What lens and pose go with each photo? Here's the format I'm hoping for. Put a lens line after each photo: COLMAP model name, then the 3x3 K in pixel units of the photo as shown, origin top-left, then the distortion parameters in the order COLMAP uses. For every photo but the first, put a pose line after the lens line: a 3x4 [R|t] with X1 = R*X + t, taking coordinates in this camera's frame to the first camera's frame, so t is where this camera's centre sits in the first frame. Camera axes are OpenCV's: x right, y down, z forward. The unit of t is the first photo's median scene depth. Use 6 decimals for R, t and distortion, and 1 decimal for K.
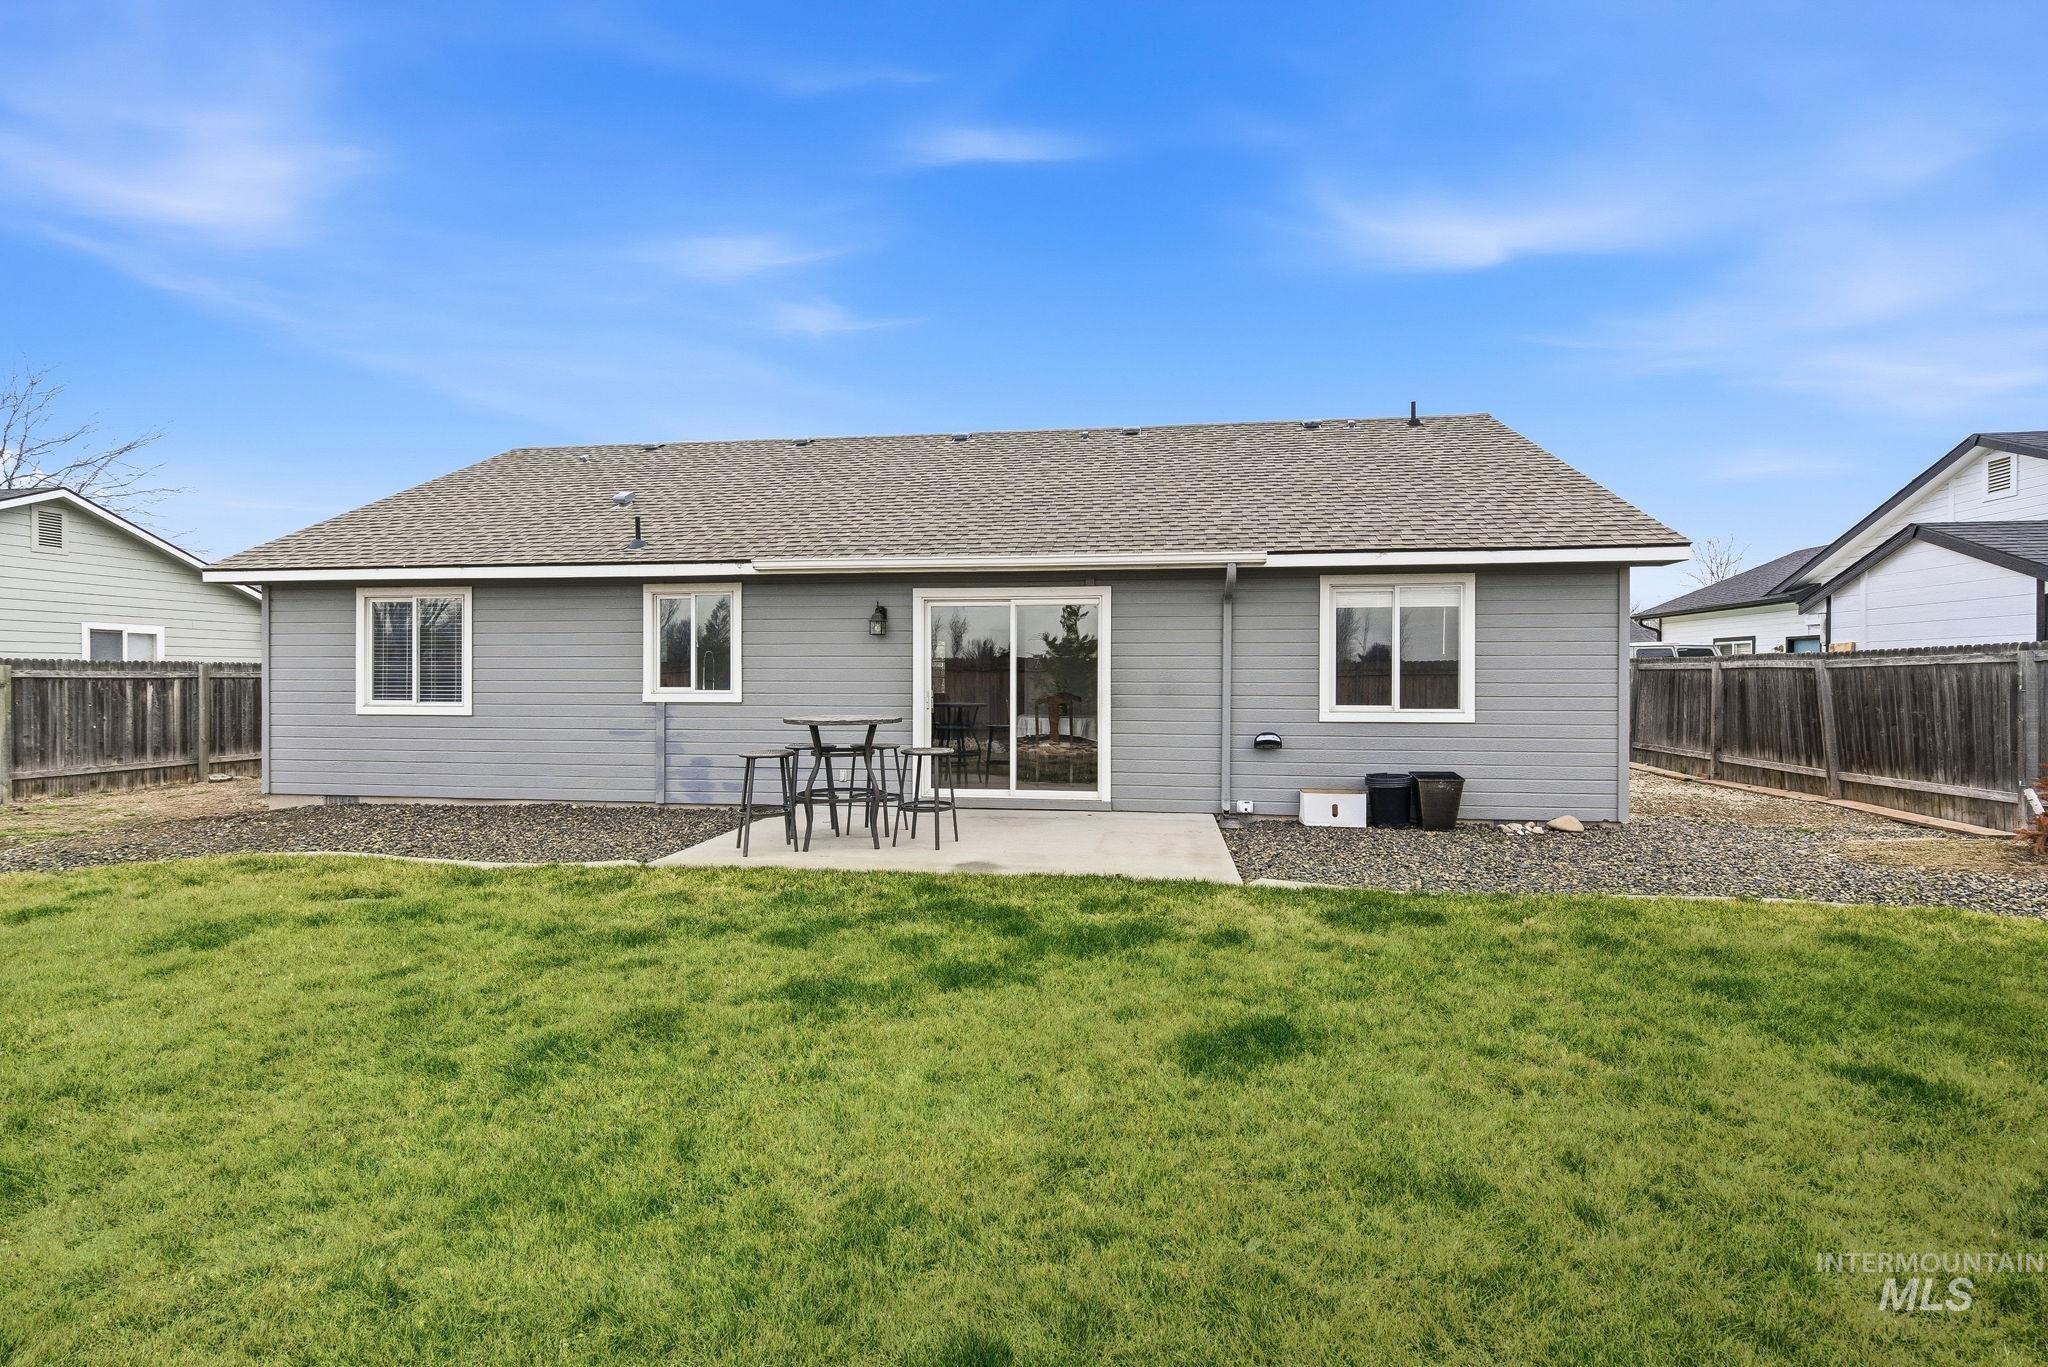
lens RADIAL K [[928.8, 0, 1024.0], [0, 928.8, 683.5], [0, 0, 1]] dist [-0.000018, -0.000155]
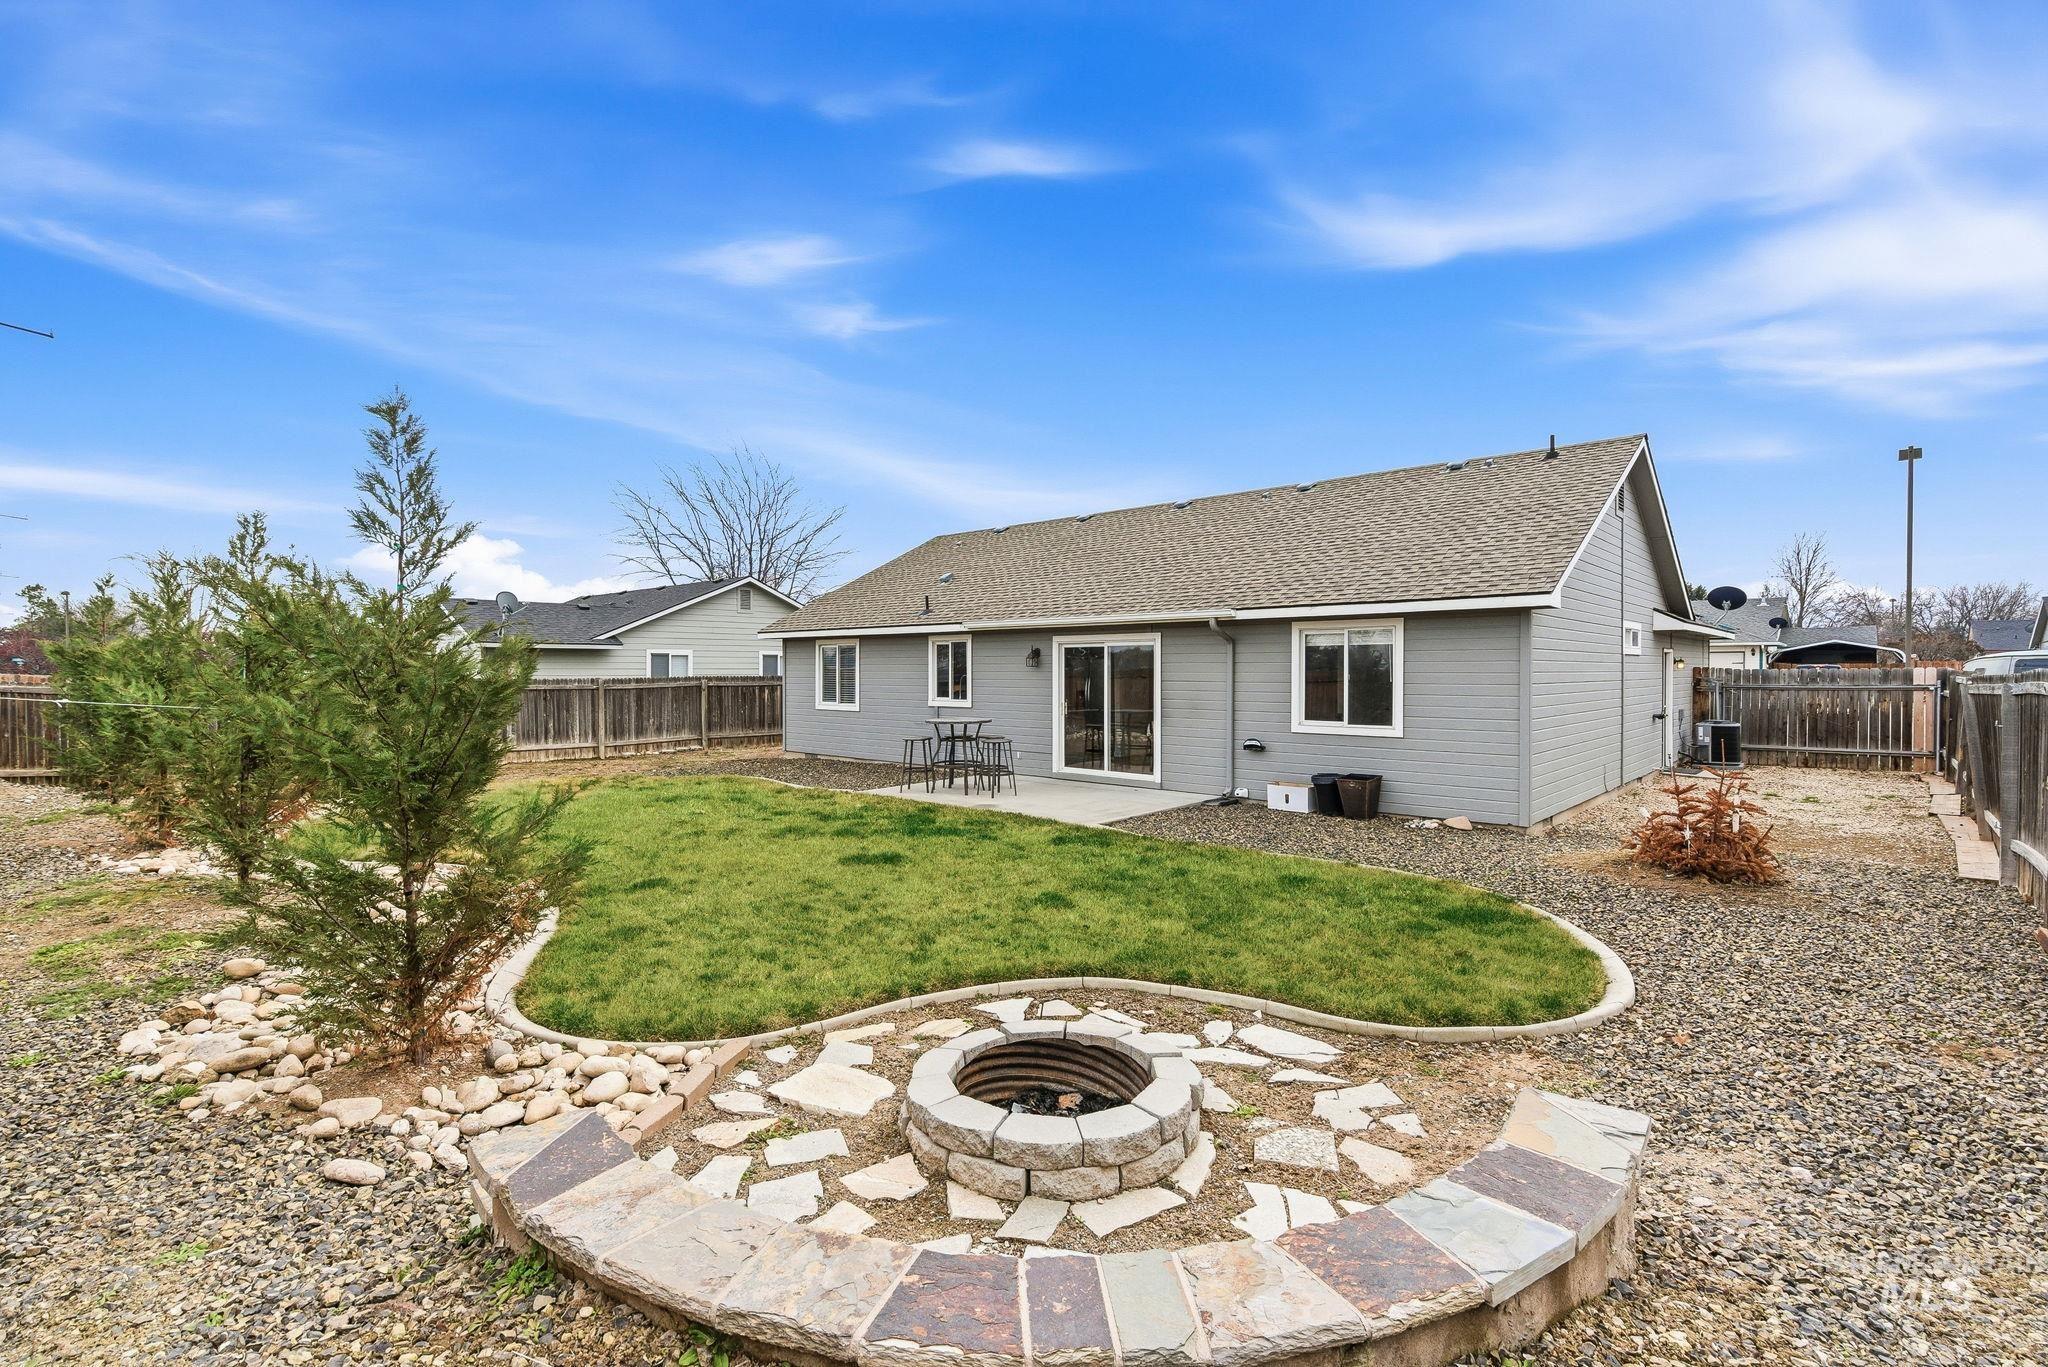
lens RADIAL K [[929.4, 0, 1026.5], [0, 929.4, 678.0], [0, 0, 1]] dist [0.000249, -0.000240]
pose [[0.823503, 0.002938, -0.567305, 0.693060], [-0.001258, 0.999994, 0.003353, -0.036820], [0.567311, -0.002048, 0.823501, -0.282763]]
